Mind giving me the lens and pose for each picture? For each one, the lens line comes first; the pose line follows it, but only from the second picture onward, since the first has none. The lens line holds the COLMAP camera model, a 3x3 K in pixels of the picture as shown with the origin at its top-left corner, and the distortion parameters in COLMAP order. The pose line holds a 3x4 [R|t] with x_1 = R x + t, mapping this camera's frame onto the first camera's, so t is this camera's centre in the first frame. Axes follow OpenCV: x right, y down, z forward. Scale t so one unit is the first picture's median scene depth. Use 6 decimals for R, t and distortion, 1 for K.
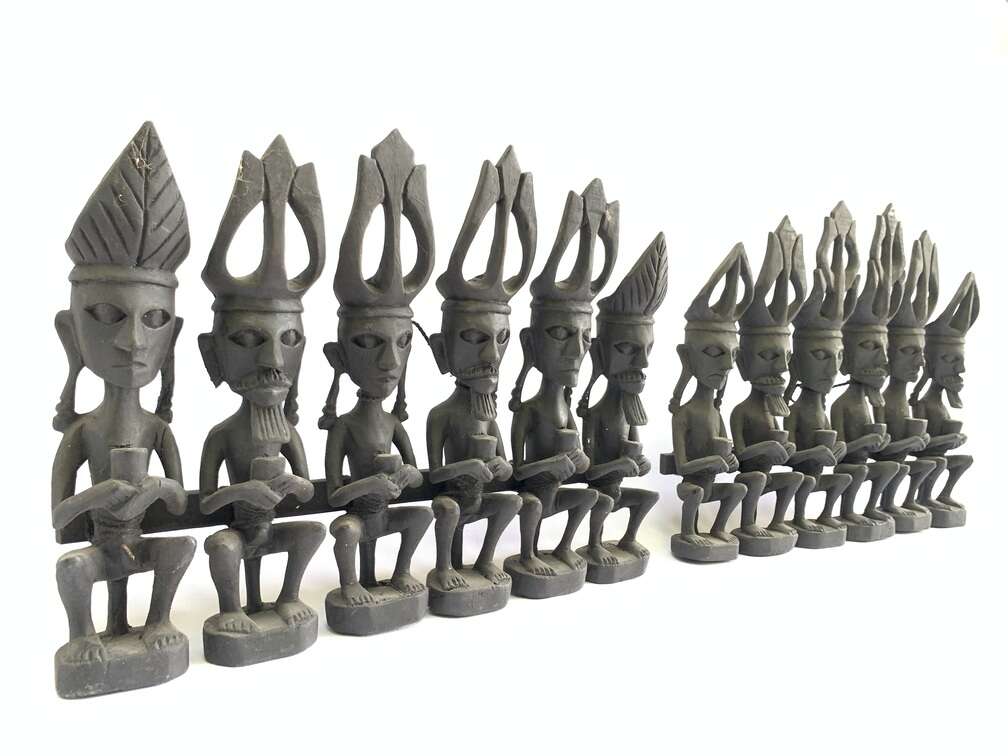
lens RADIAL K [[783.0, 0, 511.6], [0, 783.0, 387.9], [0, 0, 1]] dist [0.010621, -0.015686]
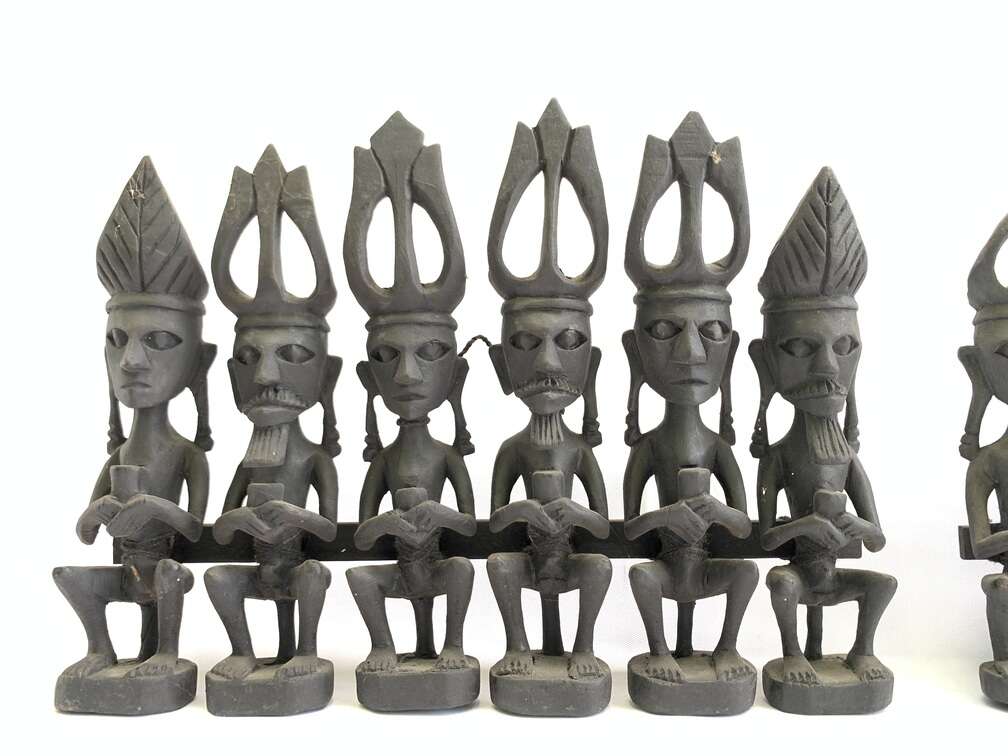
lens RADIAL K [[783.0, 0, 504.4], [0, 783.0, 386.3], [0, 0, 1]] dist [0.010621, -0.015686]
pose [[0.790260, -0.086283, -0.606667, 0.446096], [-0.003986, 0.989292, -0.145894, 0.101859], [0.612759, 0.117712, 0.781454, 0.413566]]
